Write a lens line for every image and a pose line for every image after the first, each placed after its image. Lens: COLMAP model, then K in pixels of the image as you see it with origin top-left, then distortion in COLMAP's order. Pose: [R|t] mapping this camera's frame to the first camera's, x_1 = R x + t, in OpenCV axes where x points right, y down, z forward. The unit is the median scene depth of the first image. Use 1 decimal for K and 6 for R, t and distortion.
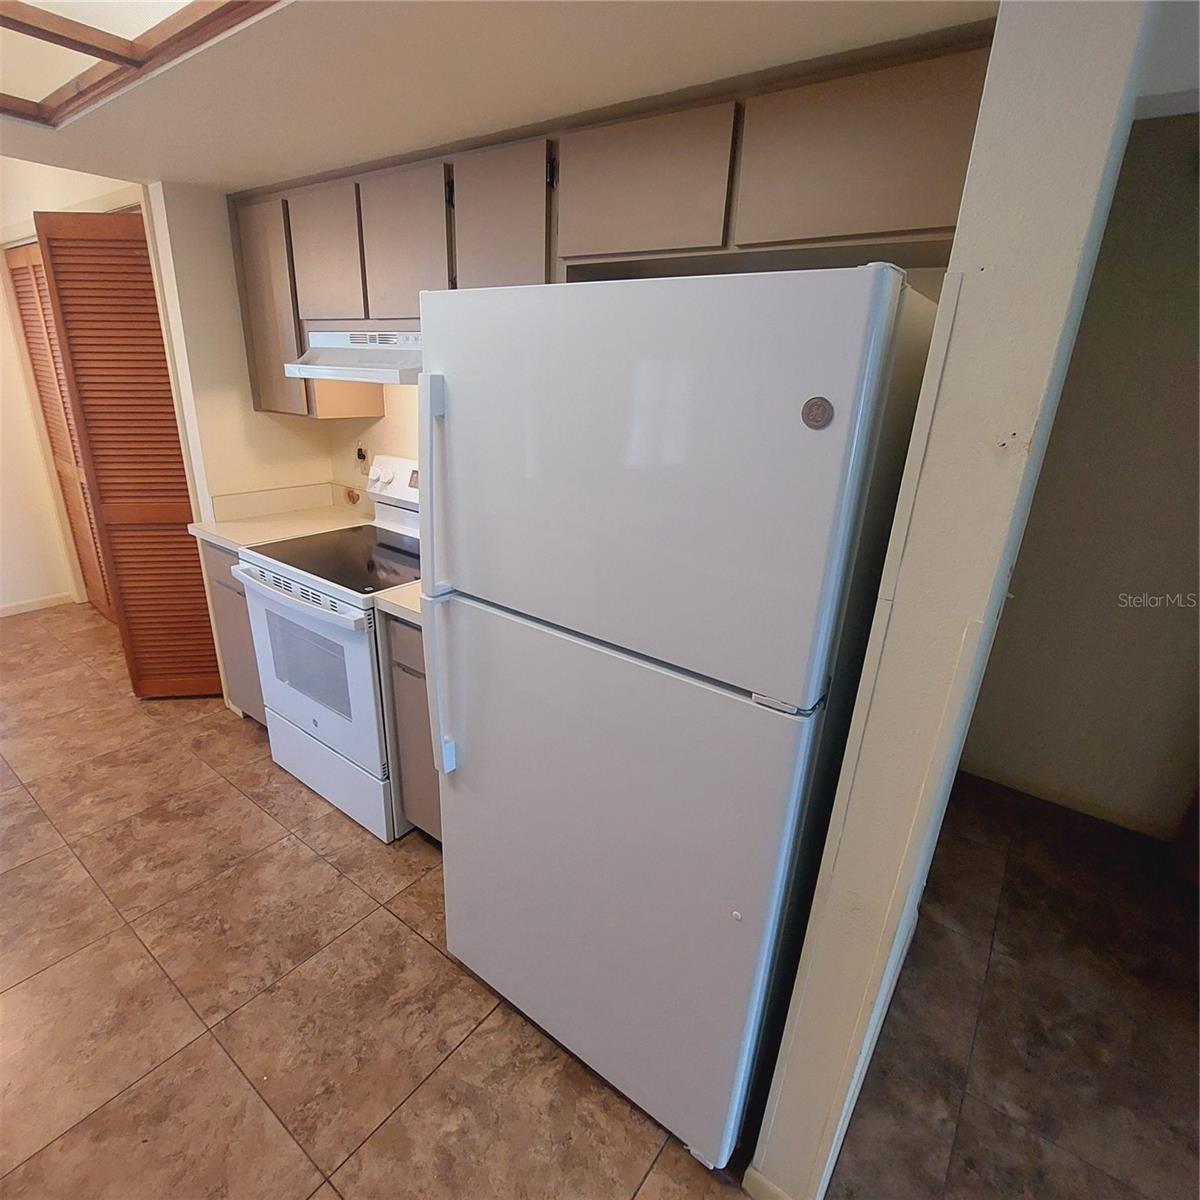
lens RADIAL K [[636.1, 0, 600.0], [0, 636.1, 600.0], [0, 0, 1]] dist [-0.017823, -0.002585]
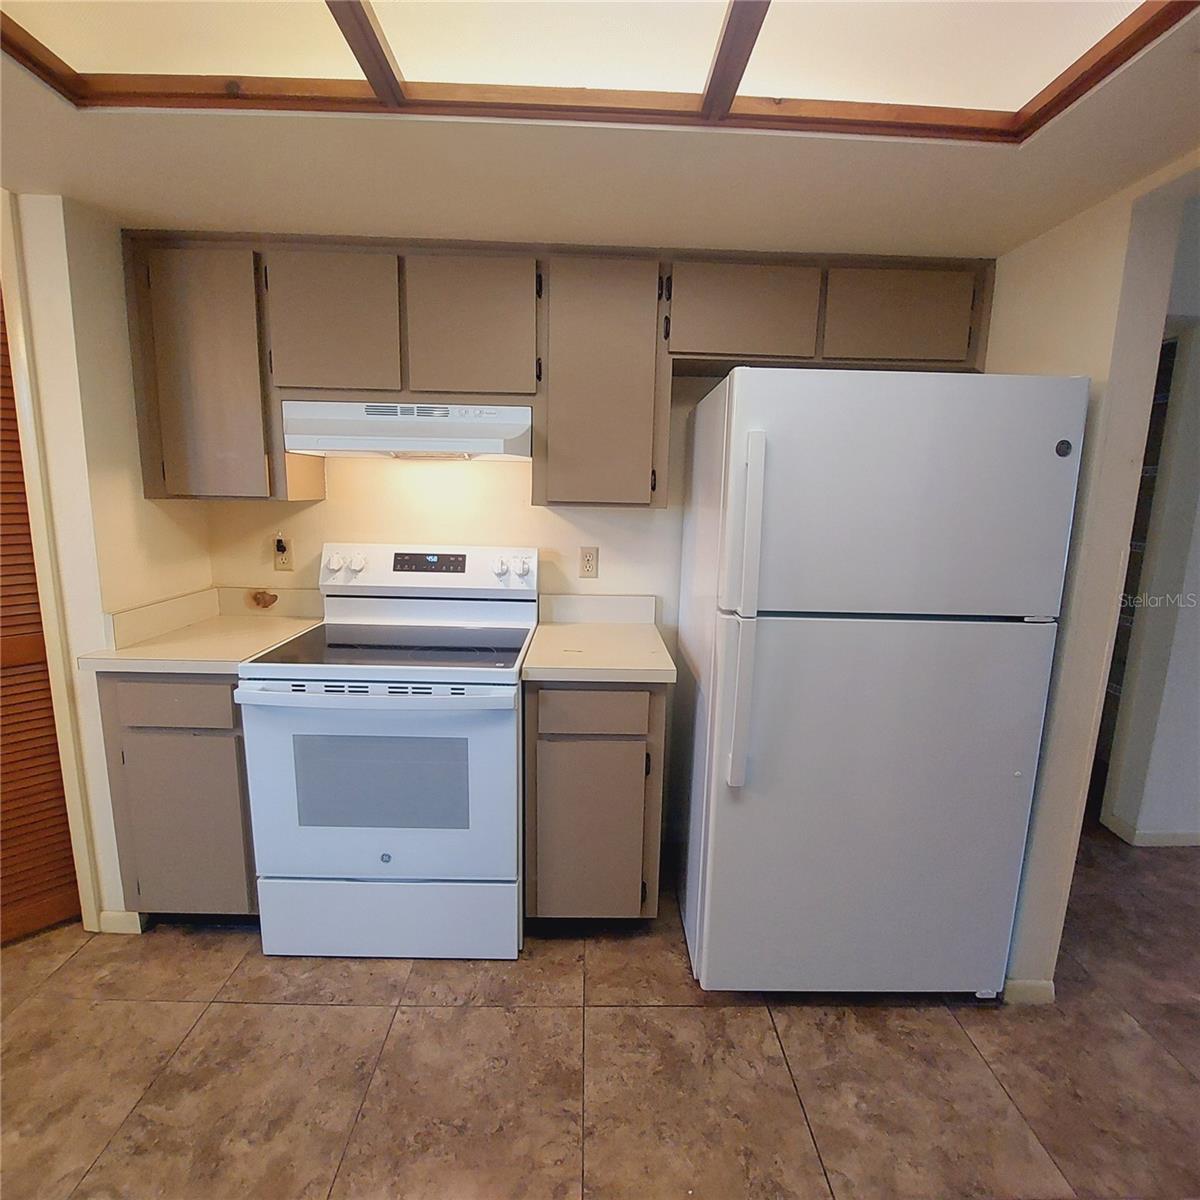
lens RADIAL K [[636.1, 0, 600.0], [0, 636.1, 600.0], [0, 0, 1]] dist [-0.017823, -0.002585]
pose [[0.792273, -0.125708, 0.597077, -0.787128], [0.217200, 0.972554, -0.083447, -0.000188], [-0.570200, 0.195798, 0.797832, 0.154612]]
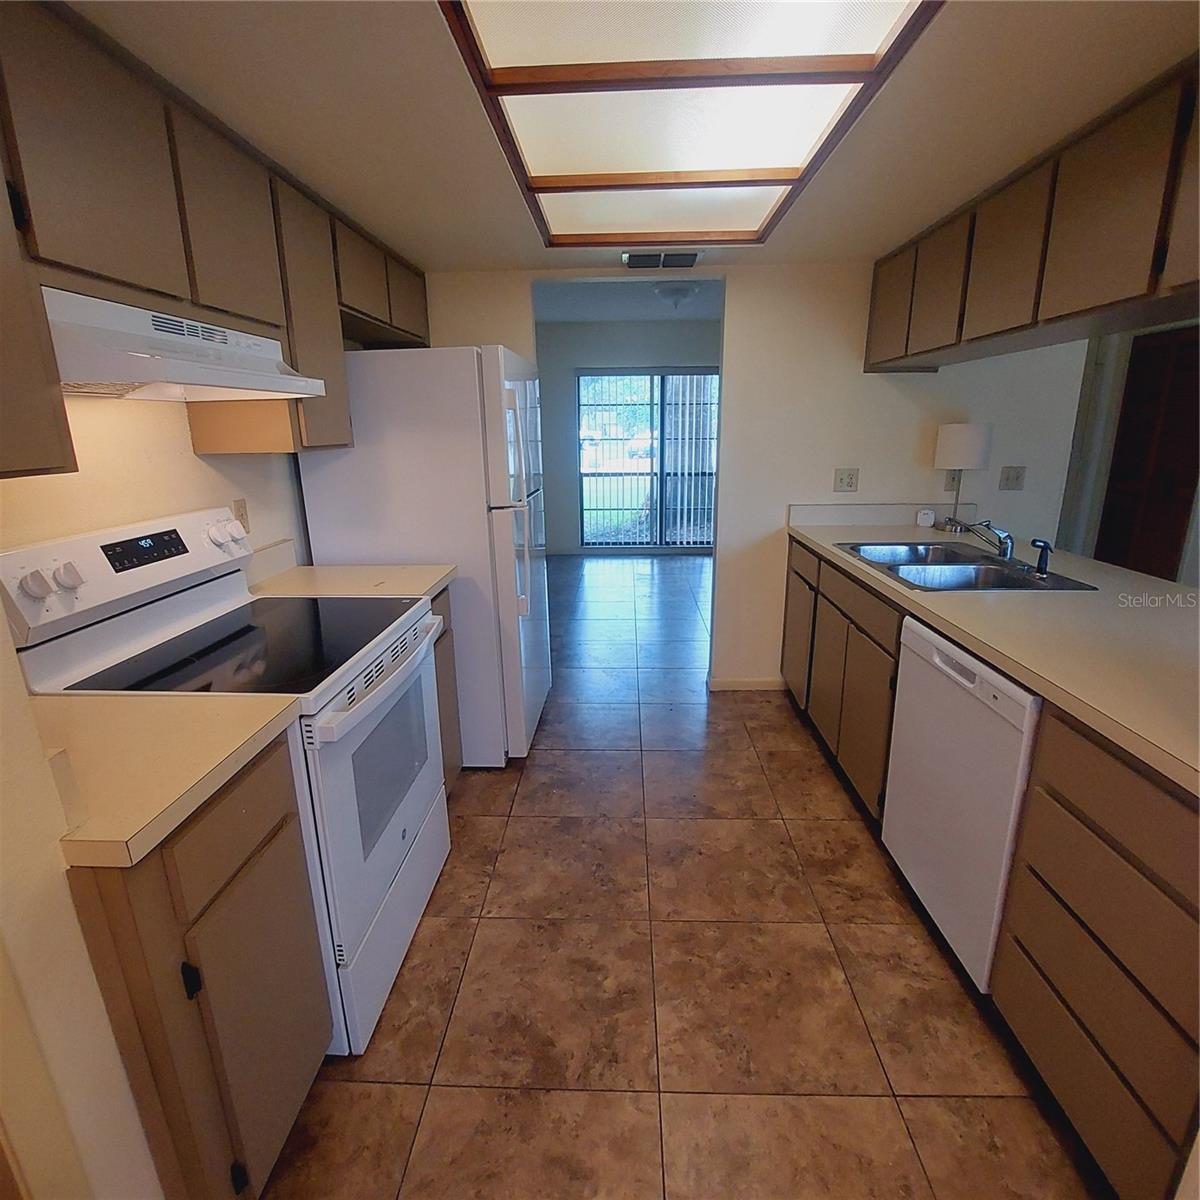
lens RADIAL K [[633.6, 0, 600.4], [0, 633.6, 596.9], [0, 0, 1]] dist [-0.019278, -0.000138]
pose [[-0.561081, -0.246730, 0.790134, -1.301367], [0.275818, 0.844268, 0.459495, -0.388544], [-0.780457, 0.475747, -0.405650, 1.151568]]
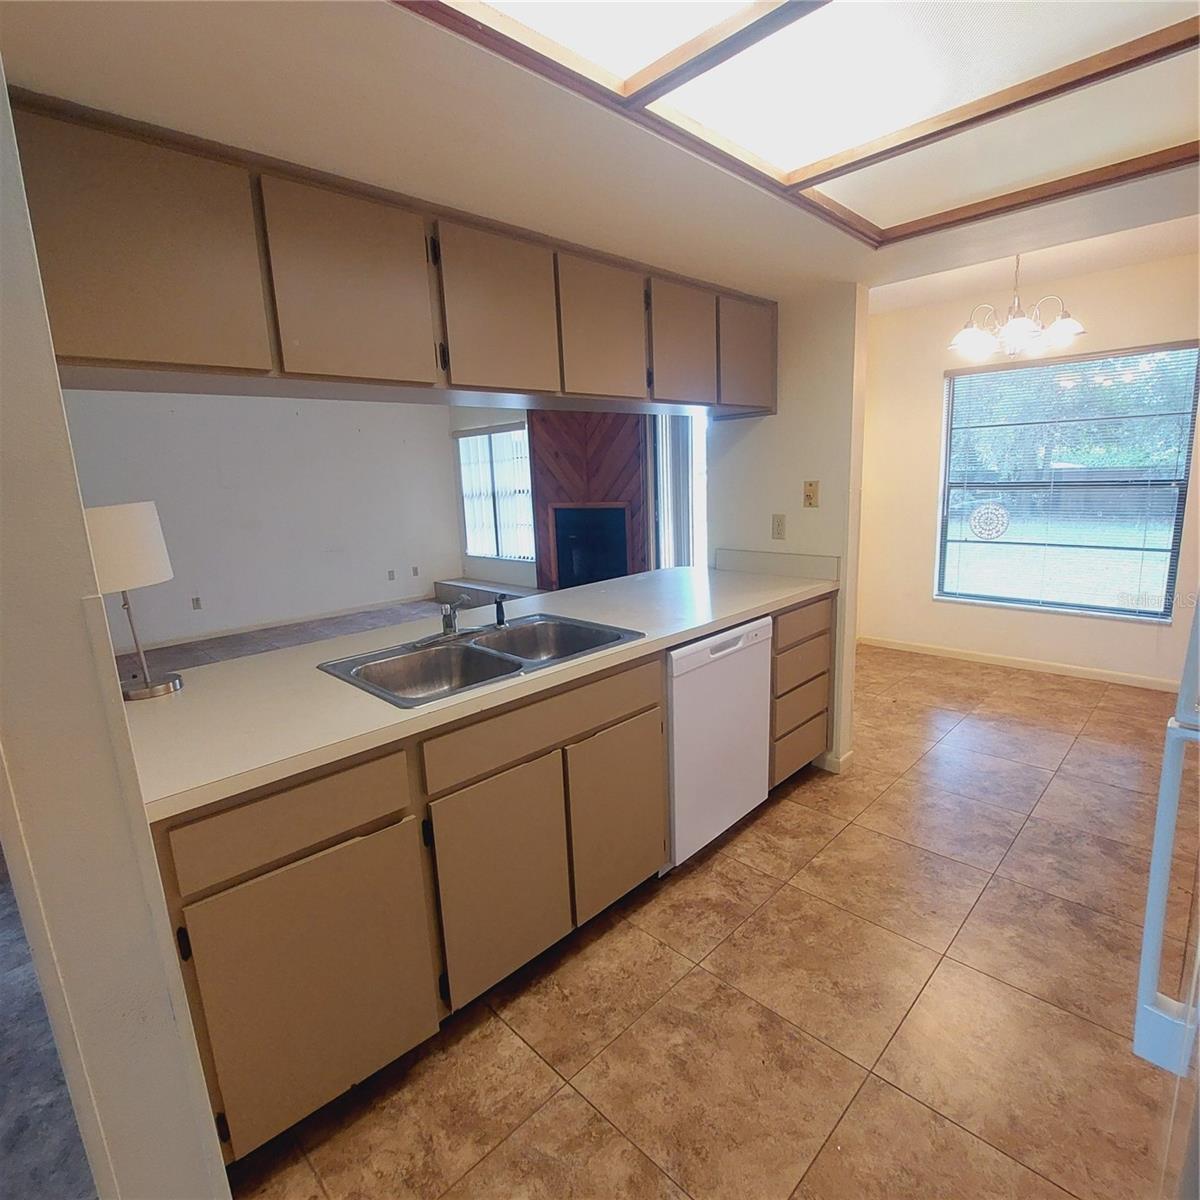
lens RADIAL K [[636.1, 0, 600.0], [0, 636.1, 600.0], [0, 0, 1]] dist [-0.017823, -0.002585]
pose [[-0.158802, 0.153782, -0.975260, 0.211800], [-0.307243, 0.931051, 0.196840, -0.037654], [0.938288, 0.330900, -0.100605, 0.372651]]
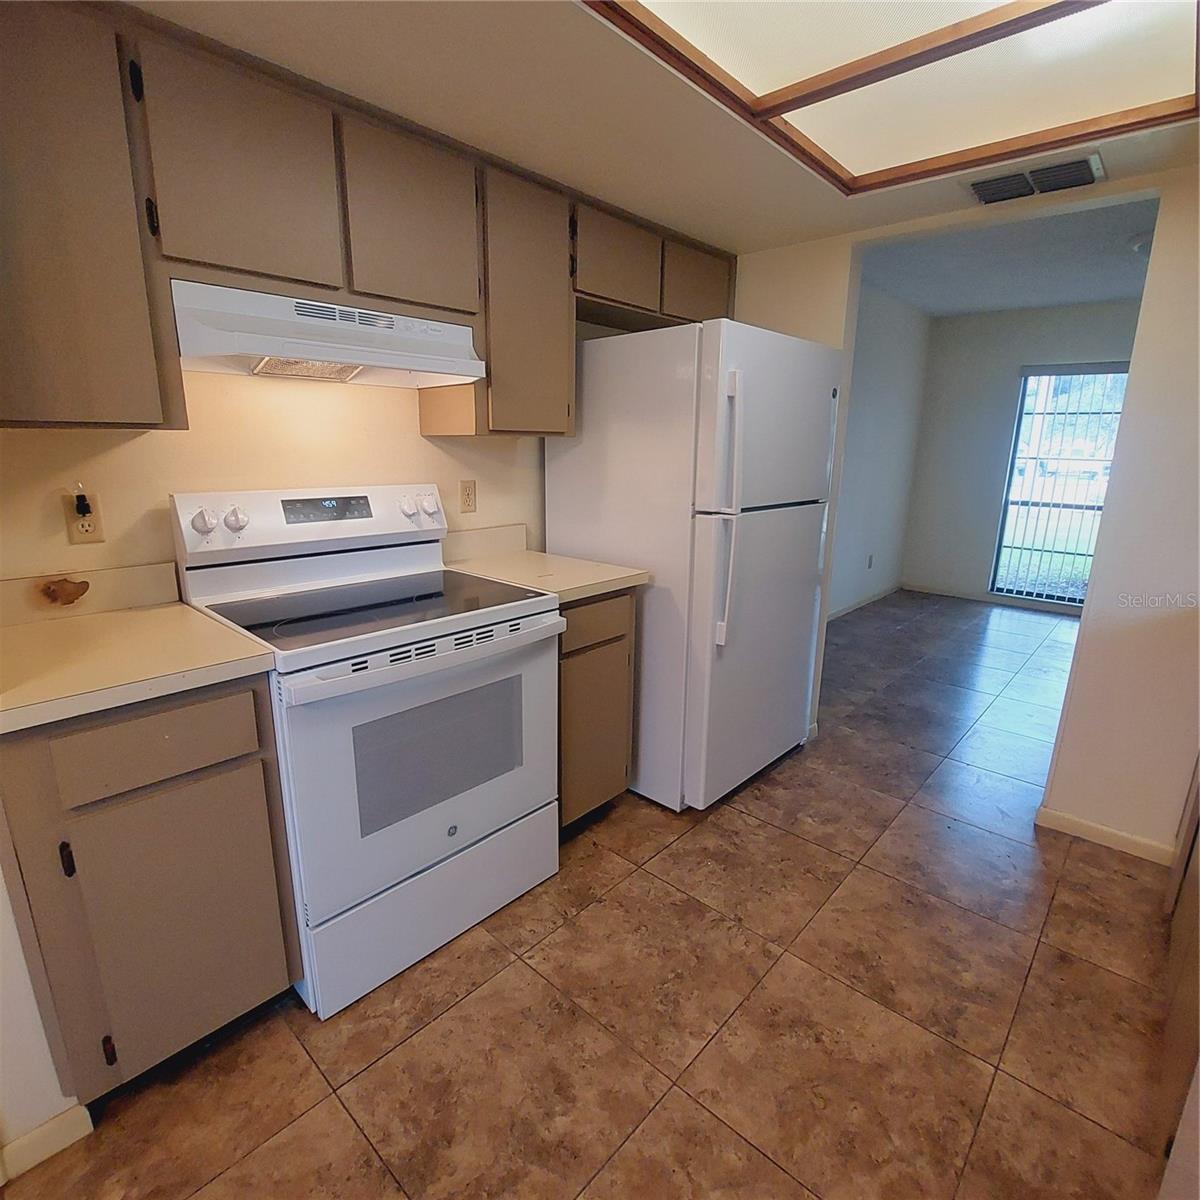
lens RADIAL K [[636.1, 0, 600.0], [0, 636.1, 600.0], [0, 0, 1]] dist [-0.017823, -0.002585]
pose [[0.108597, -0.273561, 0.955704, -1.234246], [0.334654, 0.915336, 0.223979, -0.183098], [-0.936063, 0.295507, 0.190952, 0.725547]]
